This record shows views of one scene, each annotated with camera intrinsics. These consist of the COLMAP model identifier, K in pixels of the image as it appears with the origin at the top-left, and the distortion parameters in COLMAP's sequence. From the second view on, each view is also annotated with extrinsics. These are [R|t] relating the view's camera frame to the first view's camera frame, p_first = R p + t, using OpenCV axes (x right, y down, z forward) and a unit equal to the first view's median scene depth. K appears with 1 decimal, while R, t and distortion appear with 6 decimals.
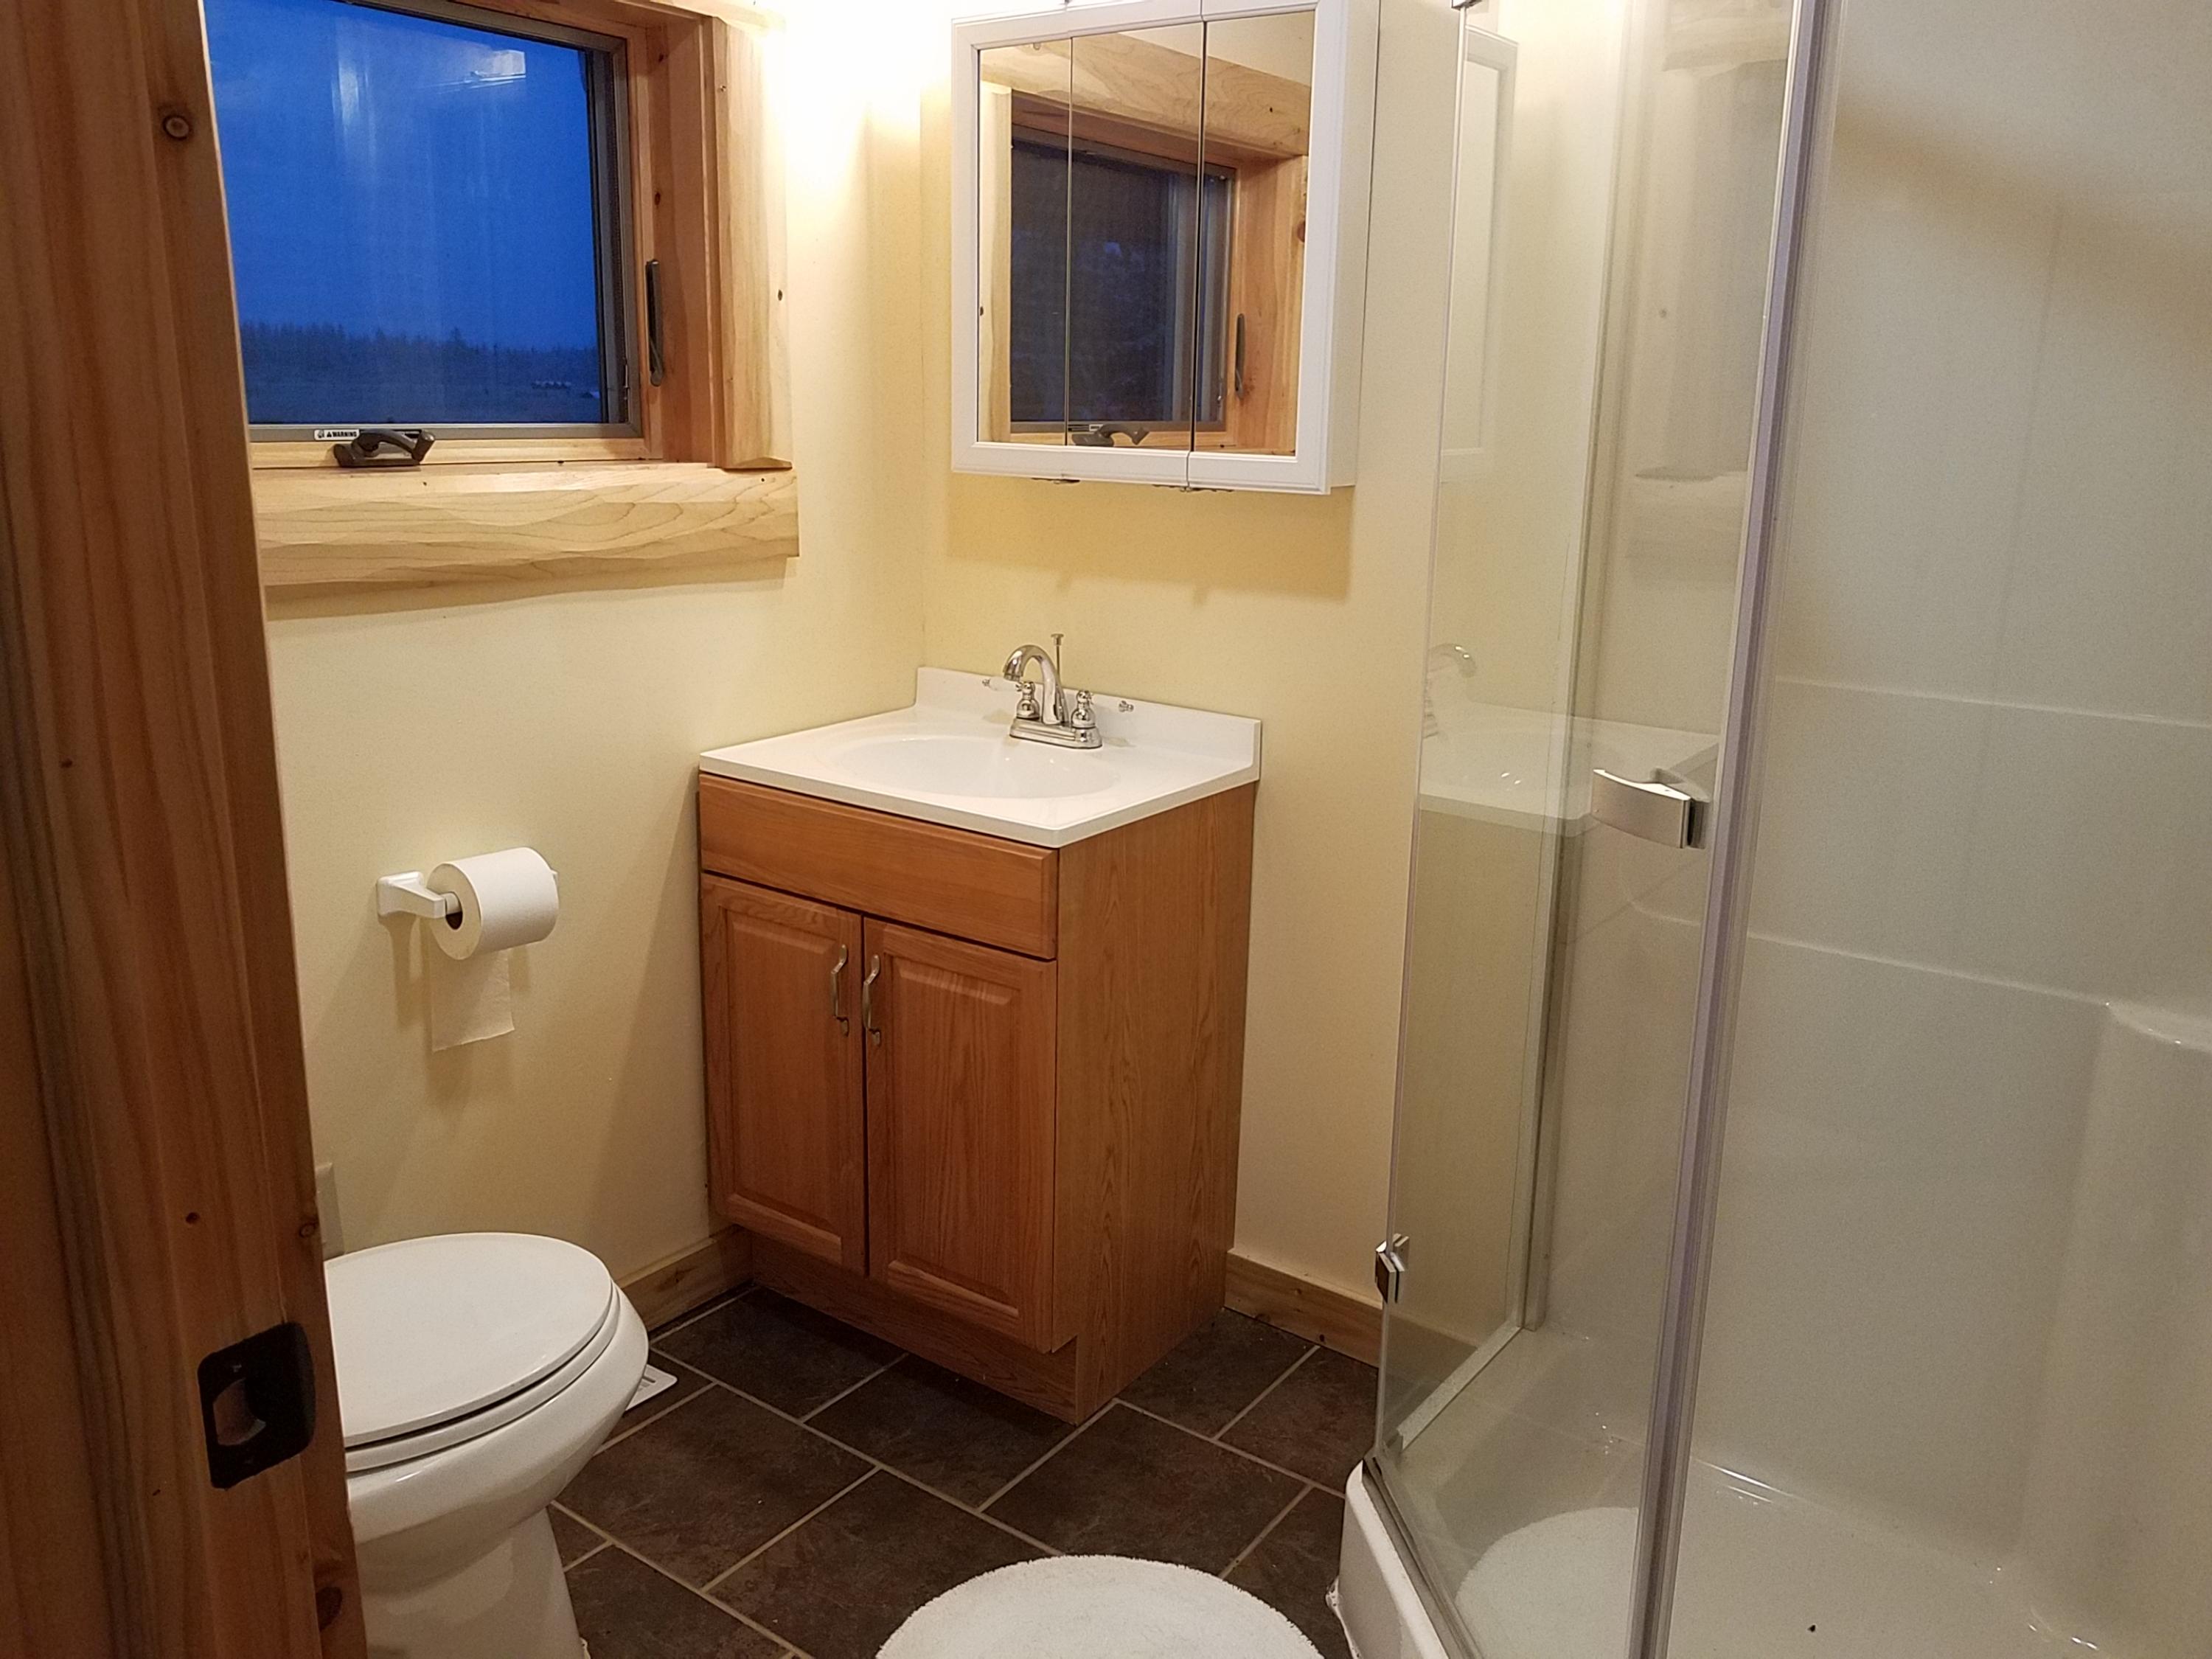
lens RADIAL K [[1731.6, 0, 1119.2], [0, 1731.6, 819.4], [0, 0, 1]] dist [0.001791, 0.000602]
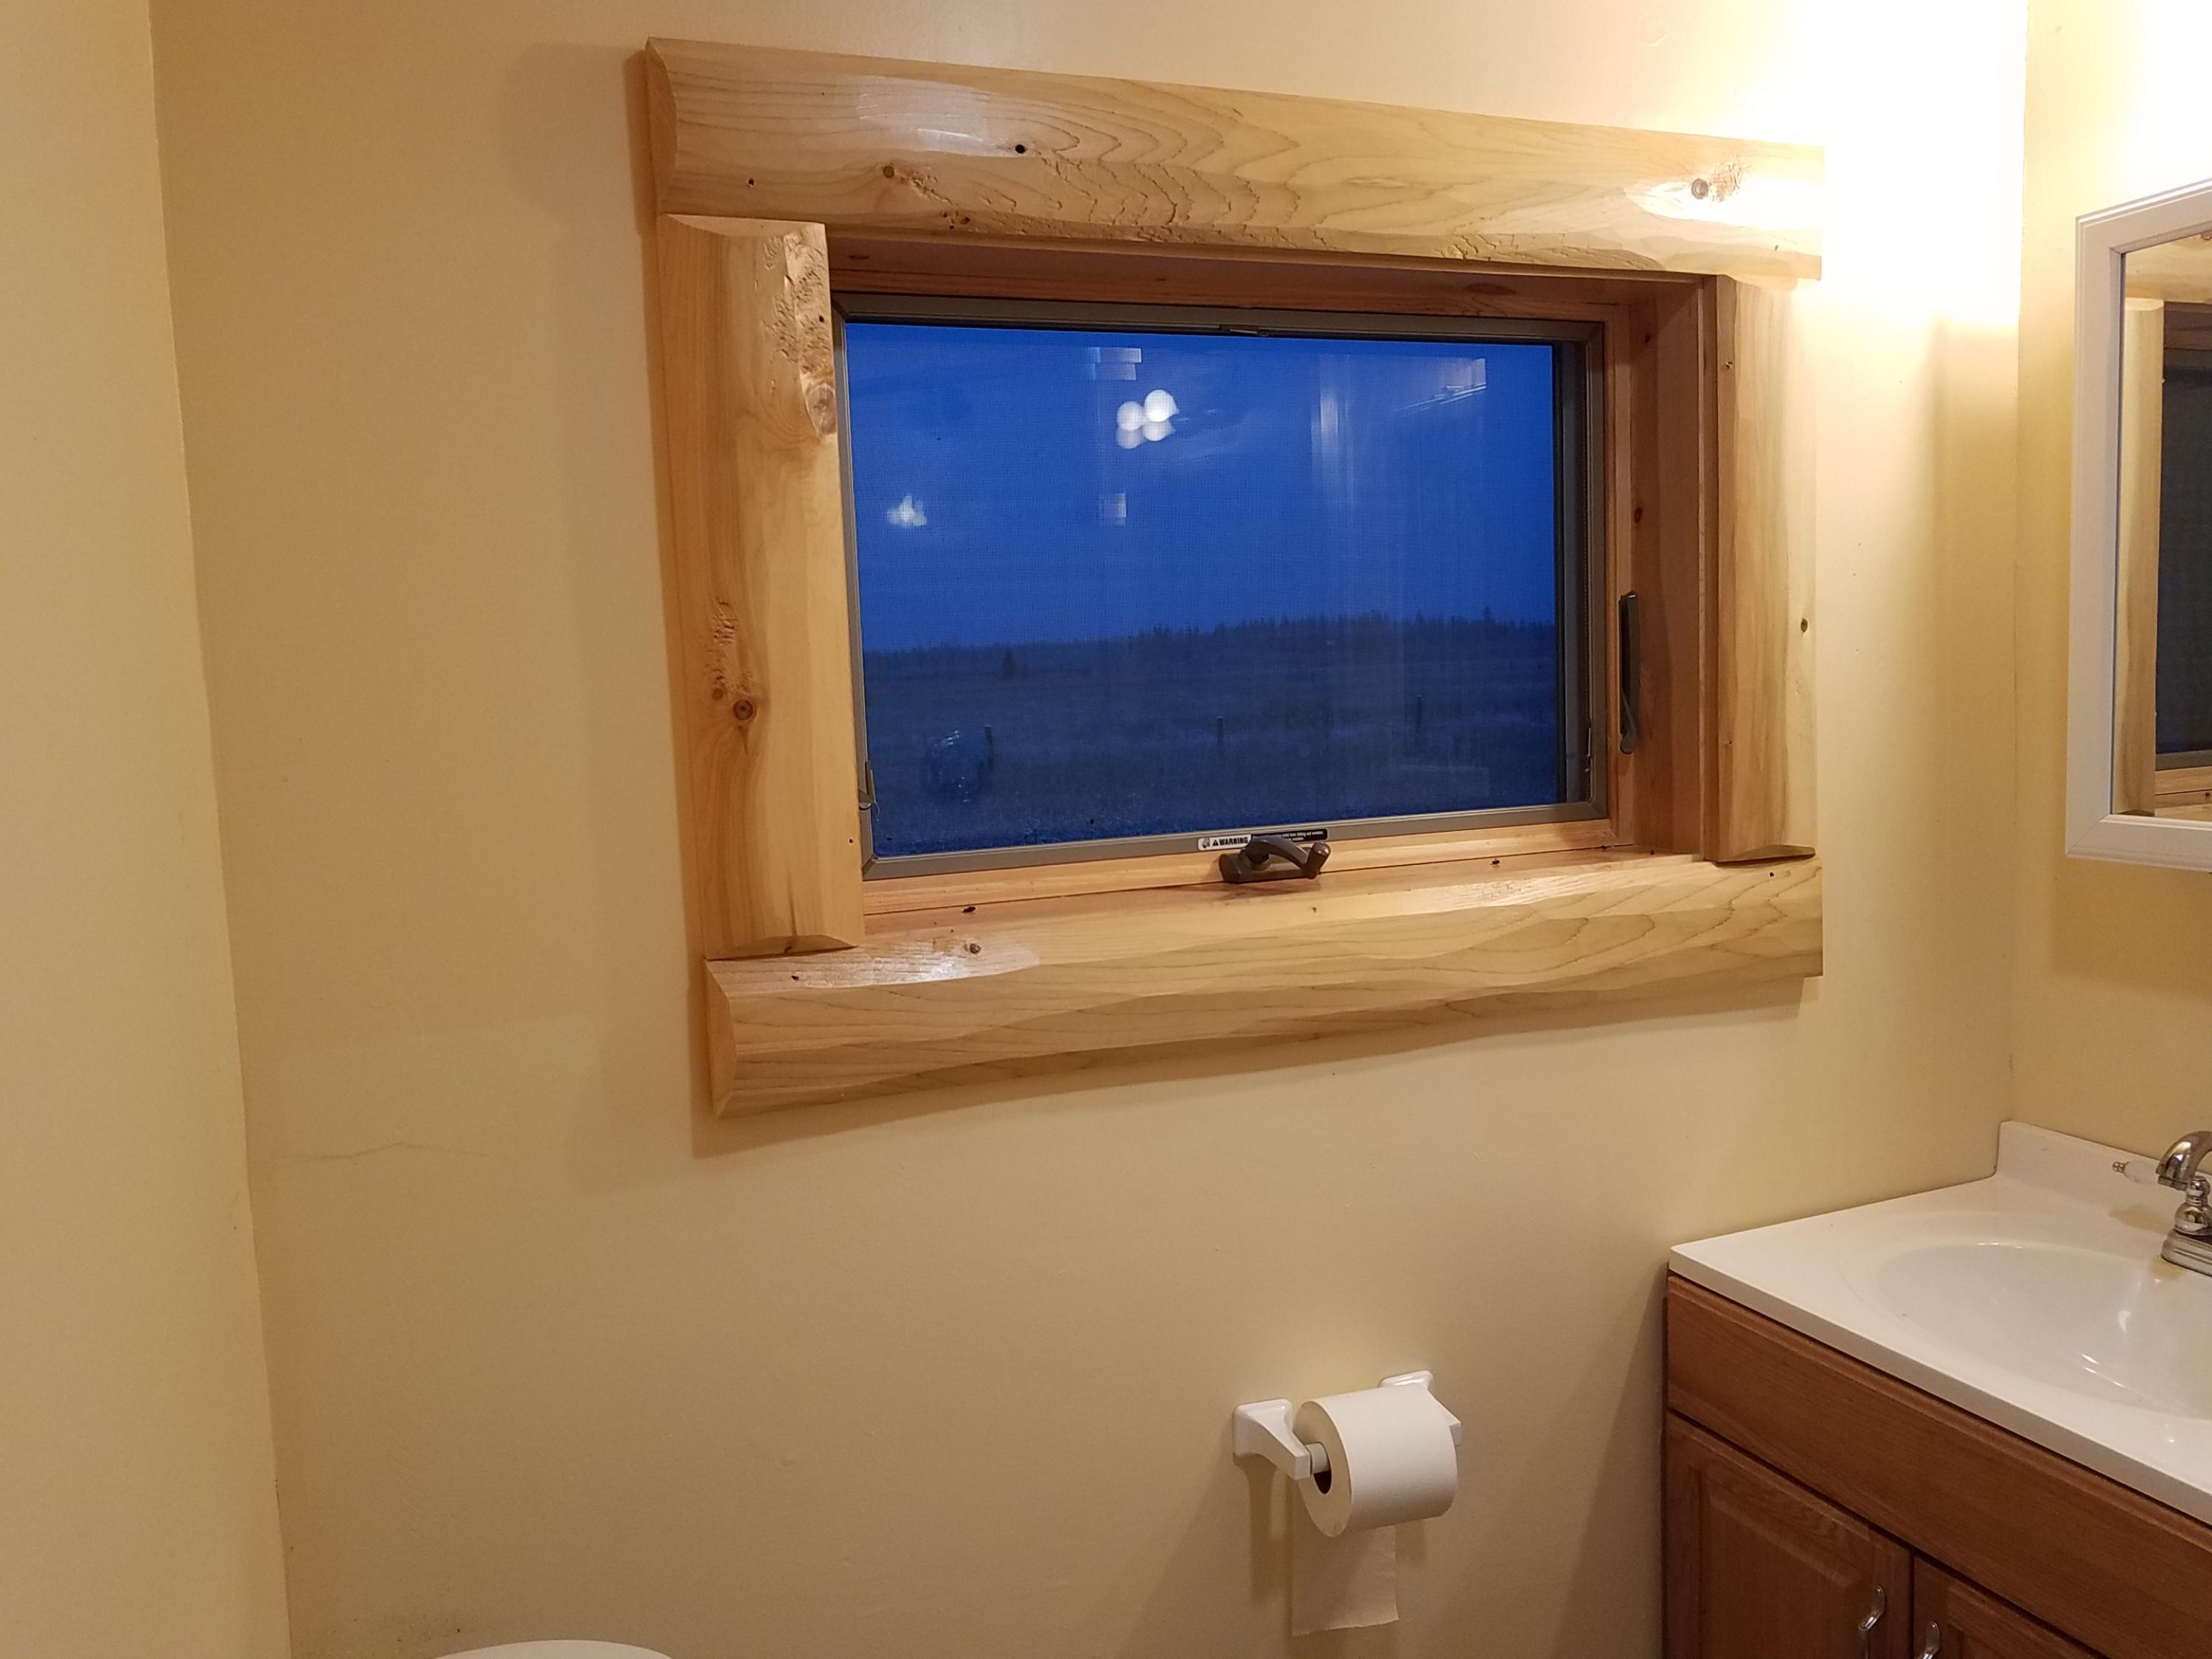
lens RADIAL K [[1731.6, 0, 1112.5], [0, 1731.6, 836.0], [0, 0, 1]] dist [0.001791, 0.000602]
pose [[0.841601, -0.001244, -0.540098, -0.047926], [-0.073273, 0.990489, -0.116458, -0.110252], [0.535106, 0.137586, 0.833506, 0.253749]]
